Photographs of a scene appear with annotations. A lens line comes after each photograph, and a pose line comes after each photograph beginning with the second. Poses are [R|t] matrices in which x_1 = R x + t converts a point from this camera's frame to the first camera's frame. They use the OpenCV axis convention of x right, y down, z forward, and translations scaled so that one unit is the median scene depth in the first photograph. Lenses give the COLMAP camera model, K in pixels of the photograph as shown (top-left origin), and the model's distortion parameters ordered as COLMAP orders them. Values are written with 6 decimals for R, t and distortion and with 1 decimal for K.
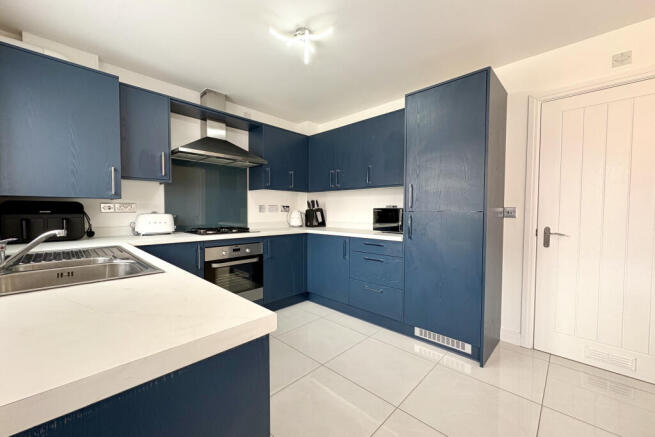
lens RADIAL K [[259.6, 0, 327.5], [0, 259.6, 218.5], [0, 0, 1]] dist [0.000420, -0.000041]
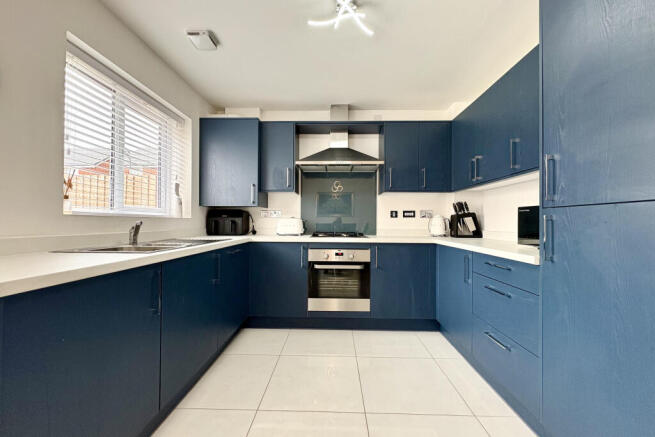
lens RADIAL K [[259.6, 0, 327.5], [0, 259.6, 218.5], [0, 0, 1]] dist [0.000420, -0.000041]
pose [[0.670337, -0.008830, -0.742004, 0.317152], [-0.025285, 0.999077, -0.034732, 0.017768], [0.741626, 0.042044, 0.669495, 0.260593]]
